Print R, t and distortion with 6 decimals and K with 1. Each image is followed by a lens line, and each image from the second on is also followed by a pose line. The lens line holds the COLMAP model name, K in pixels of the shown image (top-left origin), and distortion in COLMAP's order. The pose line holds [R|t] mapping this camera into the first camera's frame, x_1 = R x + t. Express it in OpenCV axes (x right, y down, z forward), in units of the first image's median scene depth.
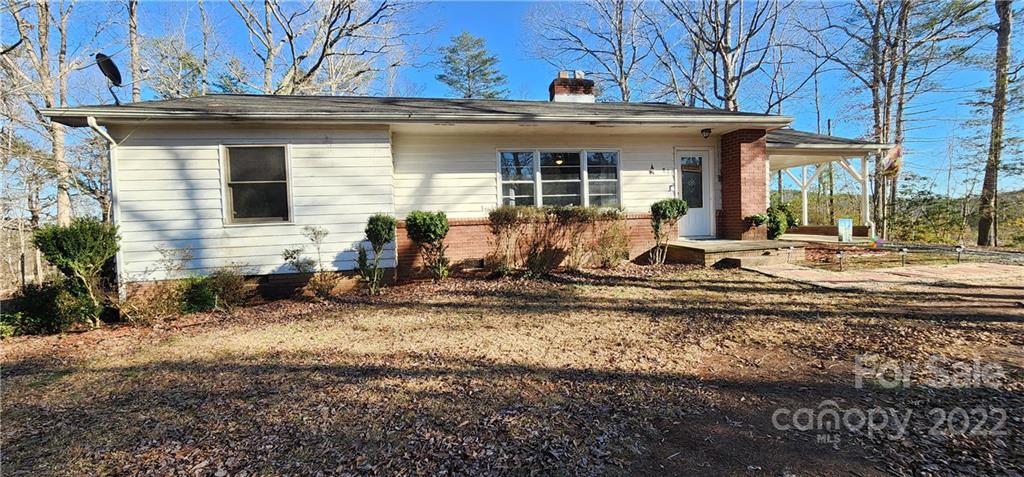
lens RADIAL K [[420.2, 0, 515.0], [0, 420.2, 234.7], [0, 0, 1]] dist [-0.008486, 0.000407]
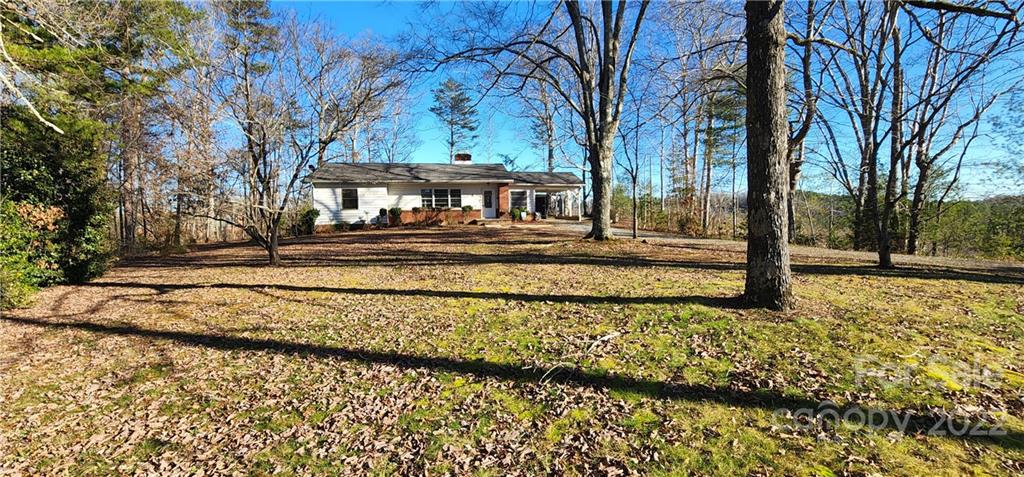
lens RADIAL K [[420.2, 0, 515.0], [0, 420.2, 234.7], [0, 0, 1]] dist [-0.008486, 0.000407]
pose [[0.999548, 0.022653, -0.019784, 0.750279], [-0.022377, 0.999651, 0.014049, 0.088101], [0.020095, -0.013600, 0.999706, -2.188572]]
